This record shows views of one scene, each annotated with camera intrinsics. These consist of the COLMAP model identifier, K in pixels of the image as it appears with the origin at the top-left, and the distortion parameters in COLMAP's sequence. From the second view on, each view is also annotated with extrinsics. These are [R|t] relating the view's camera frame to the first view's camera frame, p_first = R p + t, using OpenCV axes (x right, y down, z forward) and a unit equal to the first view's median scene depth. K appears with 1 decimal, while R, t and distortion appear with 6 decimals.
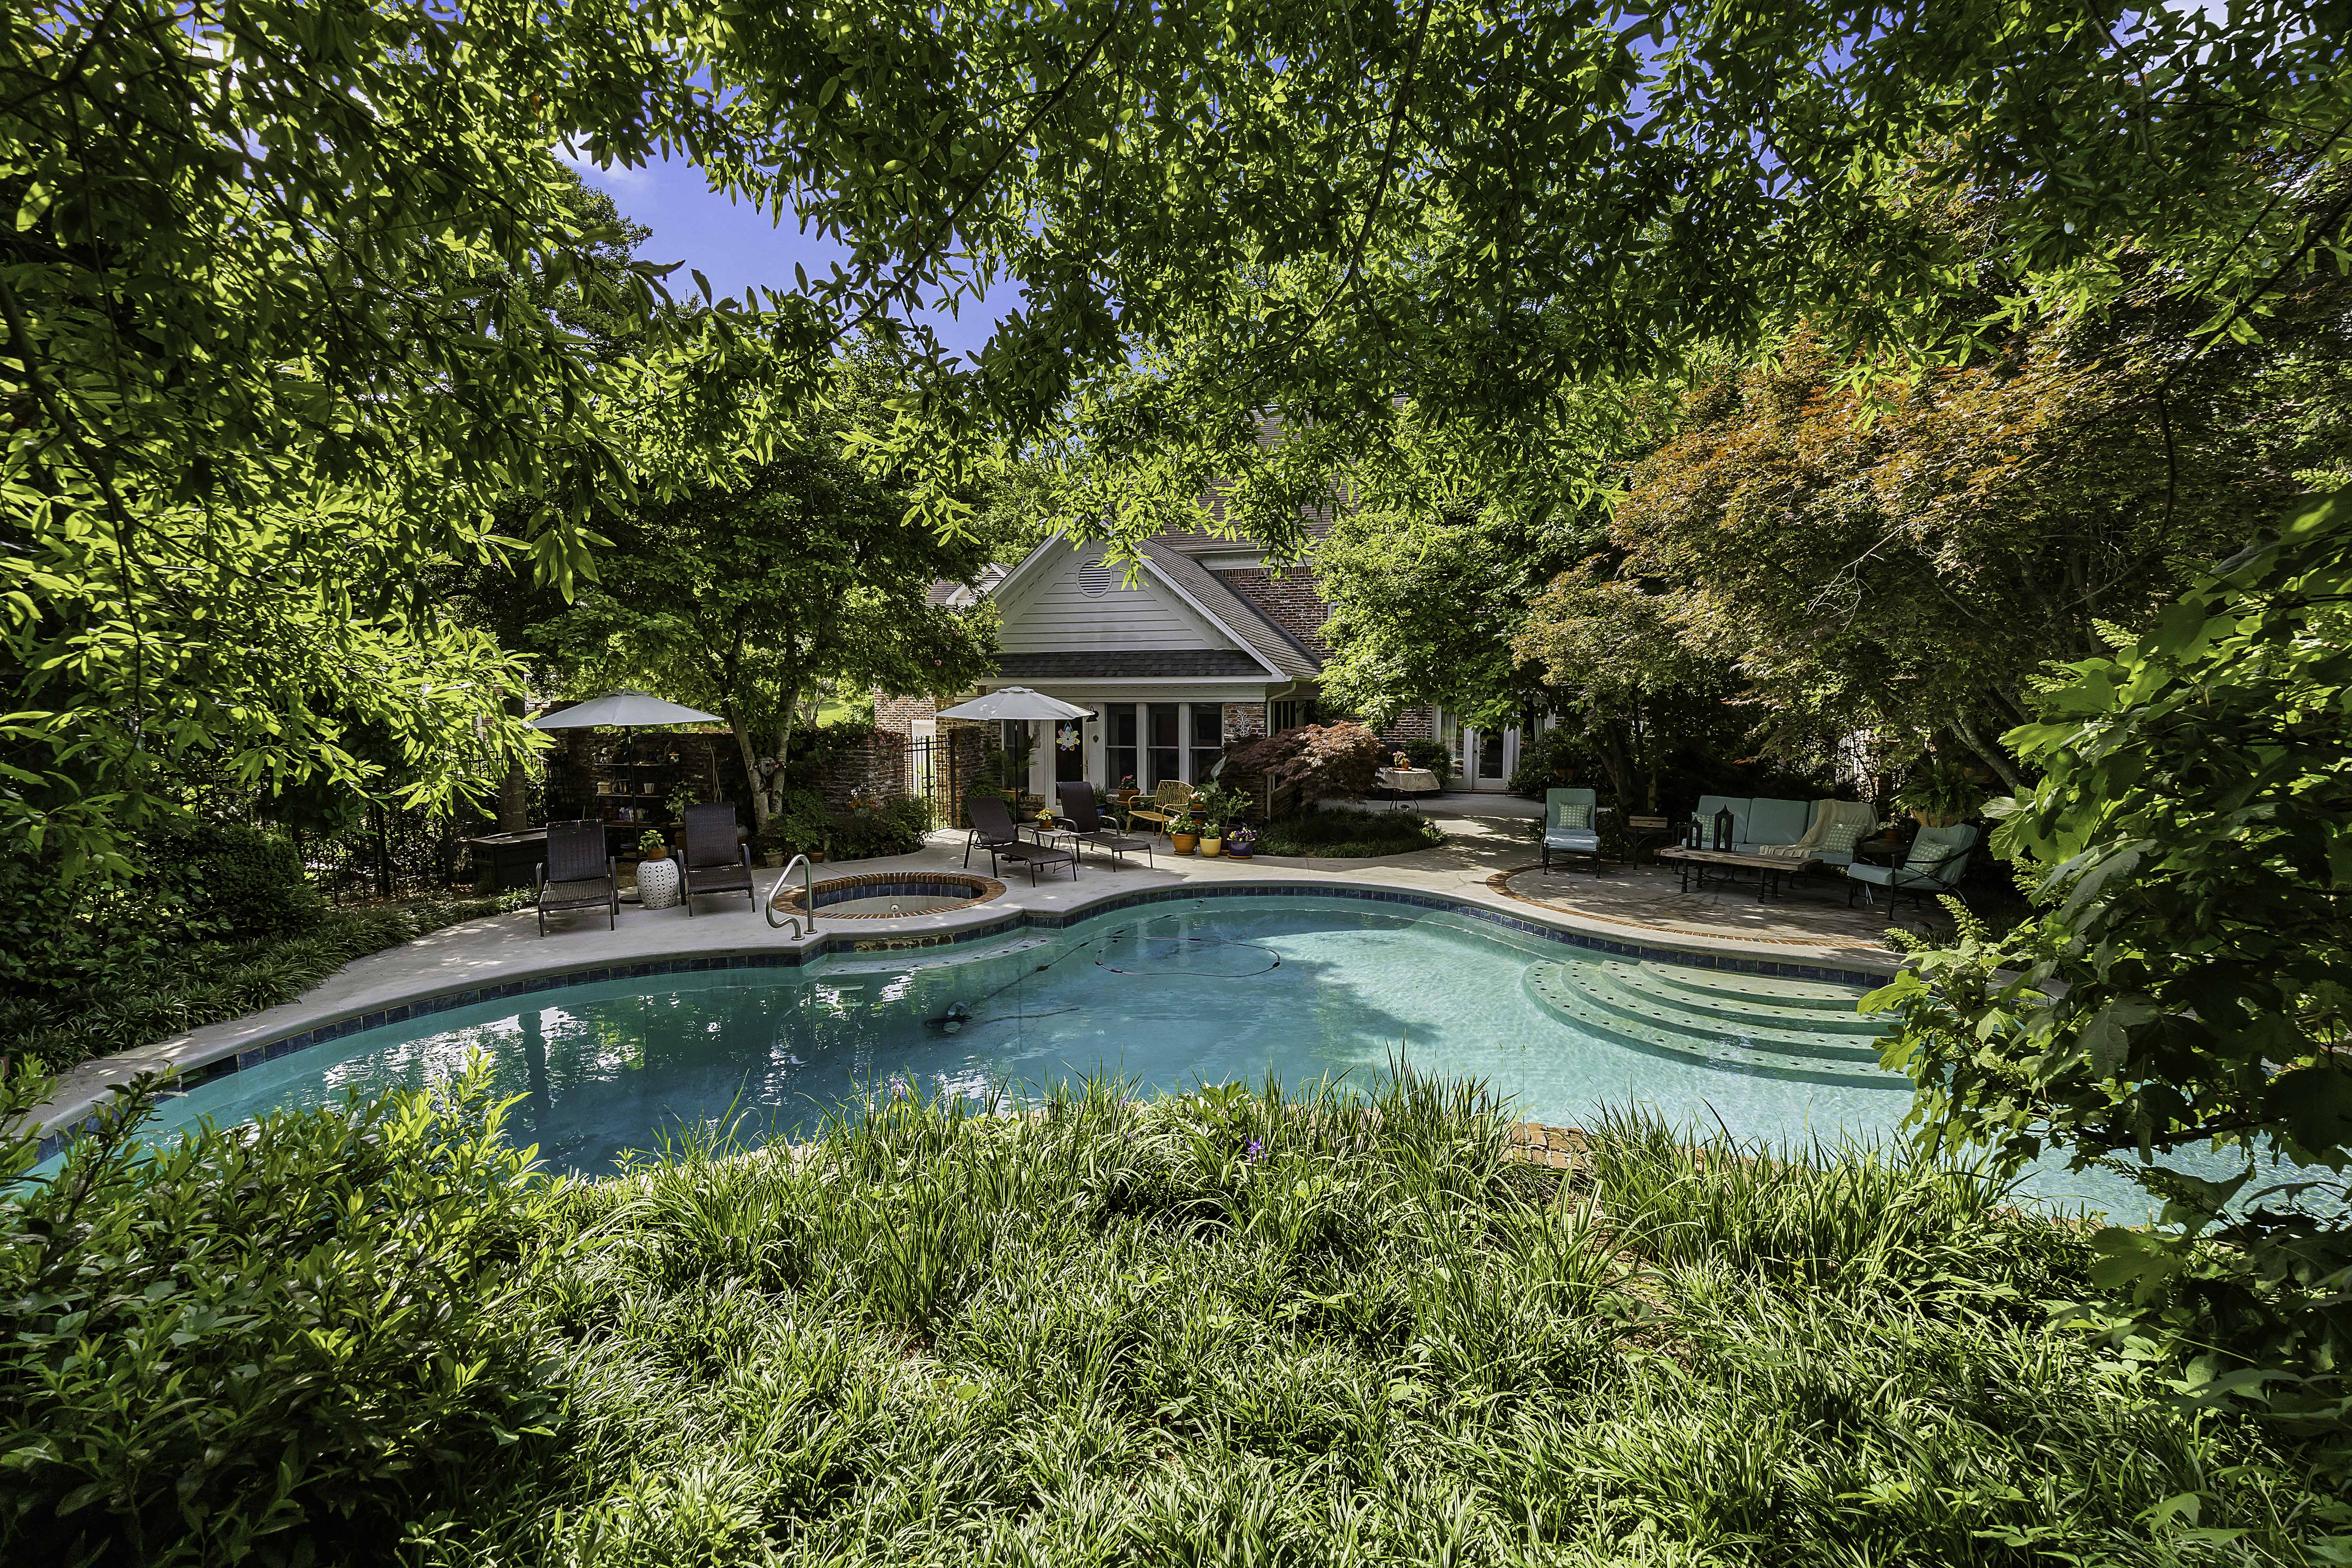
lens RADIAL K [[991.3, 0, 1189.3], [0, 991.3, 773.1], [0, 0, 1]] dist [-0.002181, -0.000137]
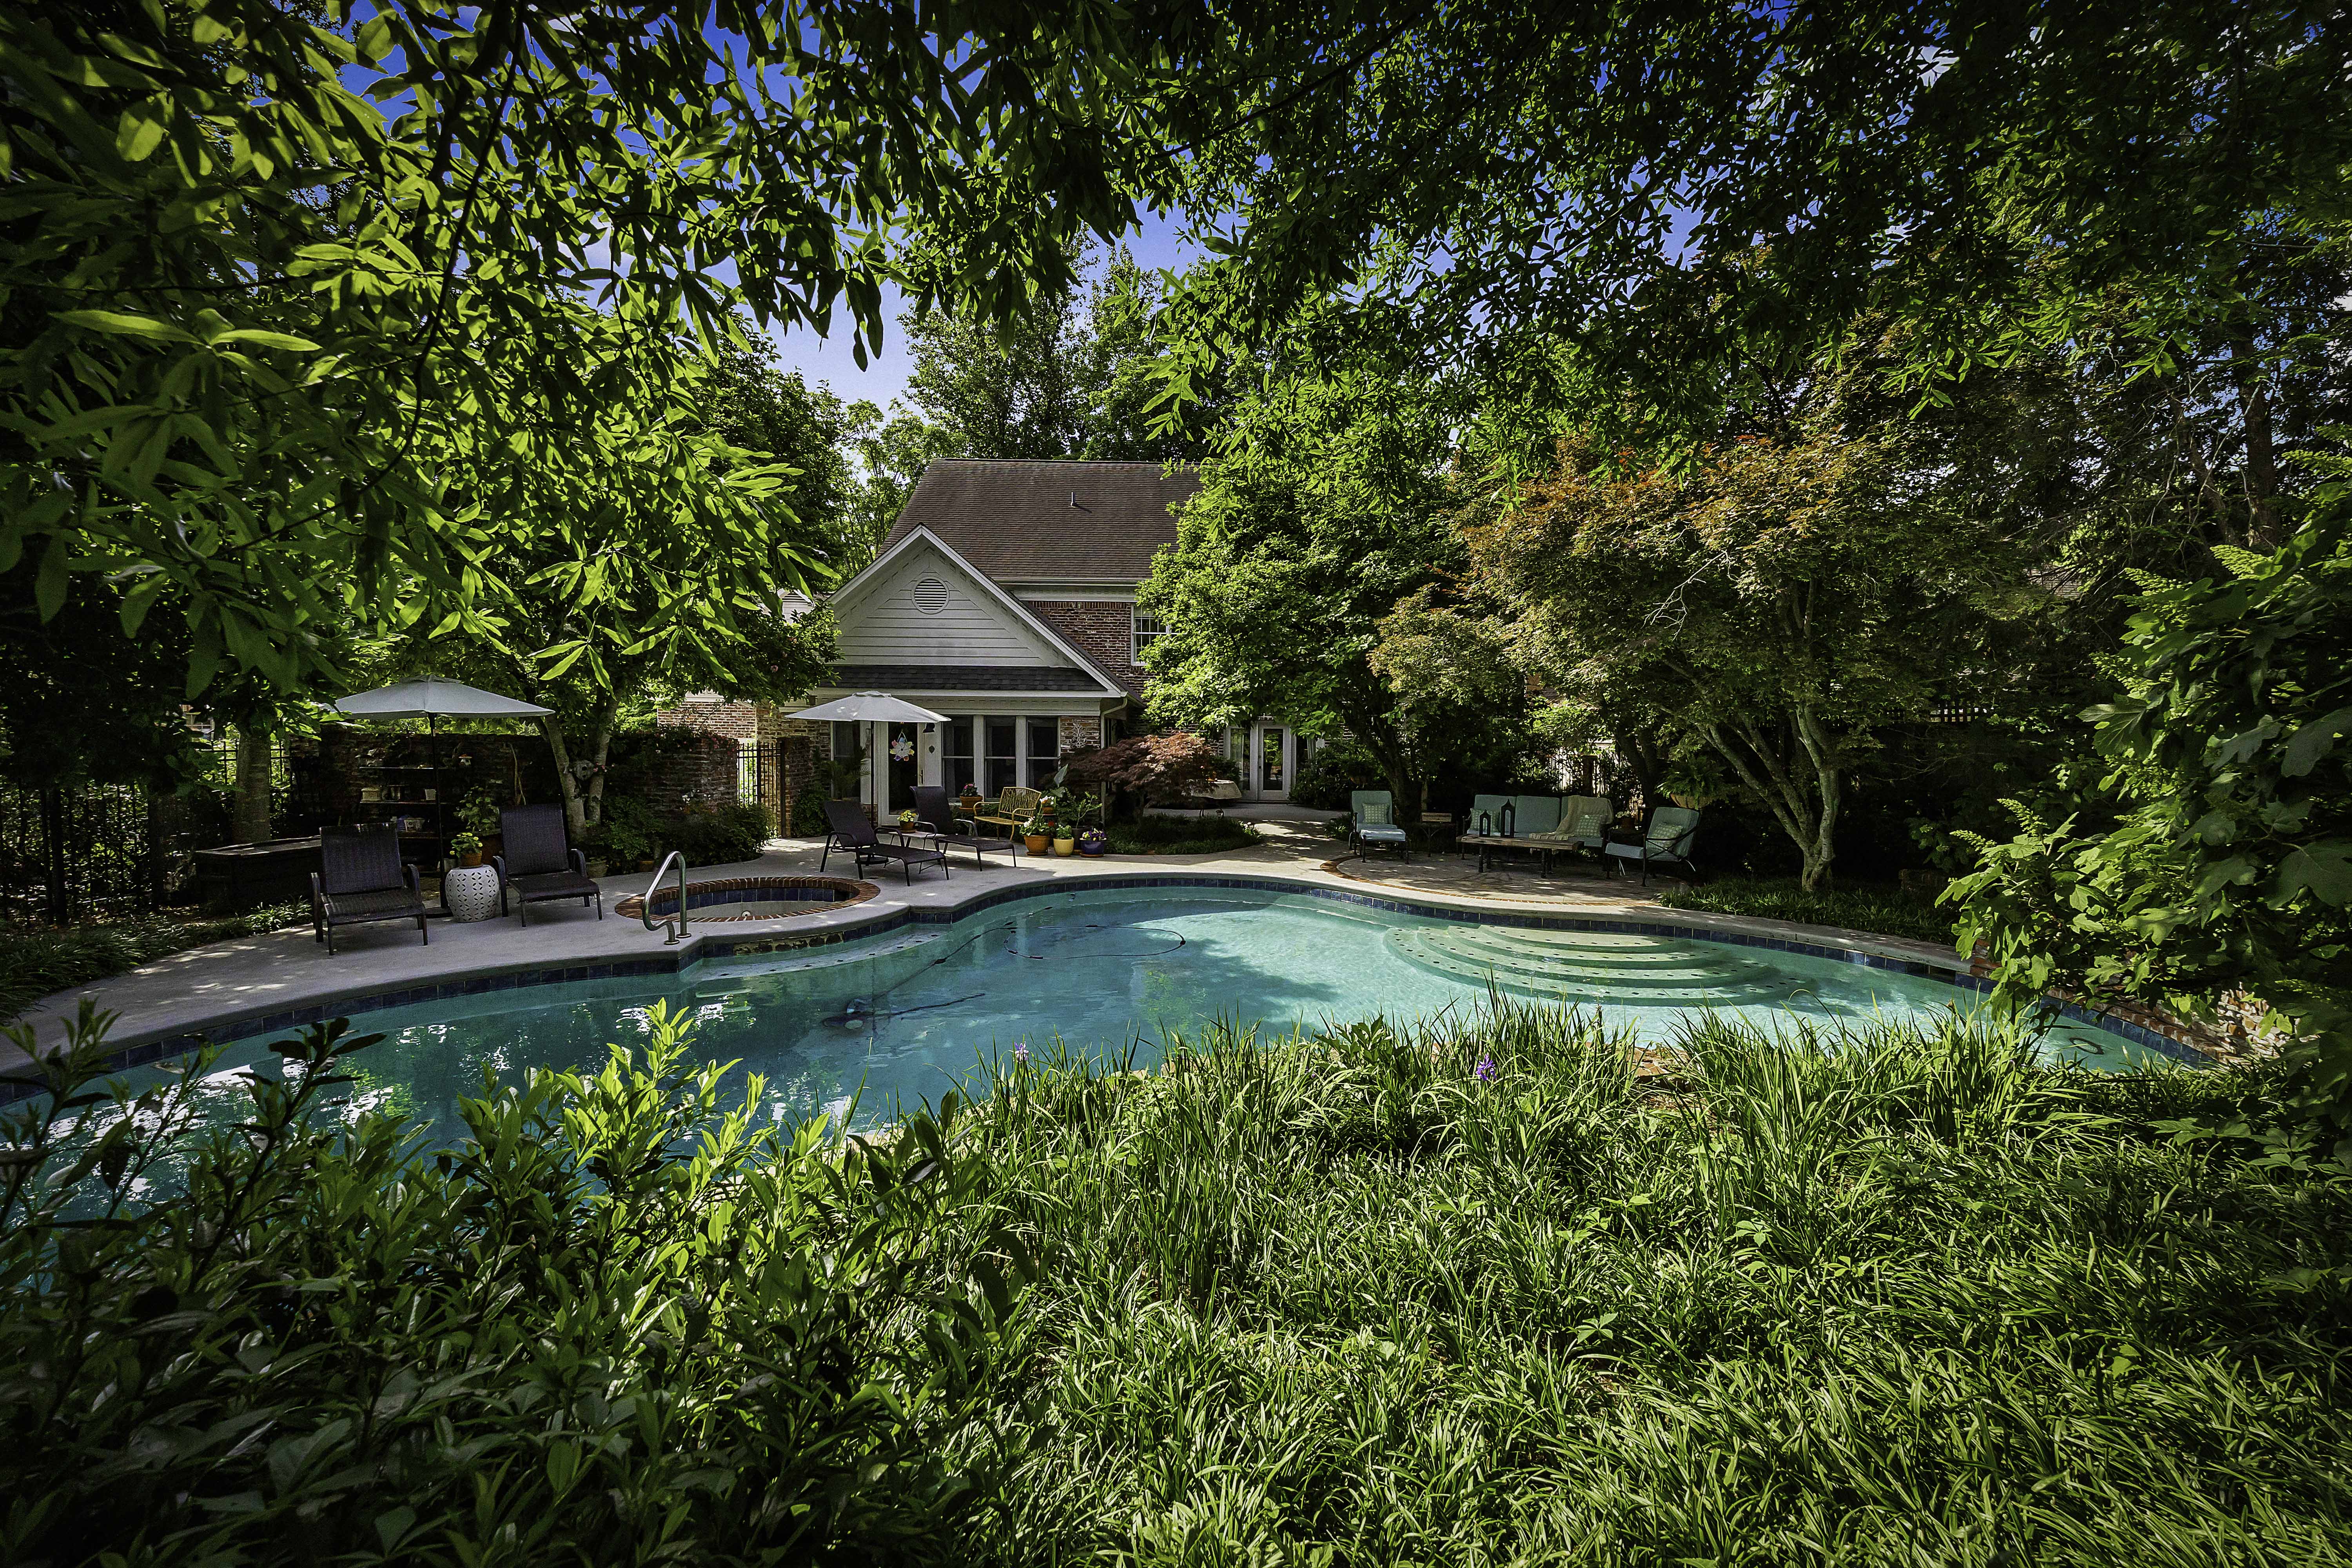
lens RADIAL K [[875.5, 0, 1180.0], [0, 875.5, 781.8], [0, 0, 1]] dist [-0.000559, -0.000208]
pose [[0.962488, 0.001438, 0.271320, -0.117985], [0.005356, 0.999690, -0.024300, 0.029028], [-0.271271, 0.024842, 0.962182, 0.061122]]
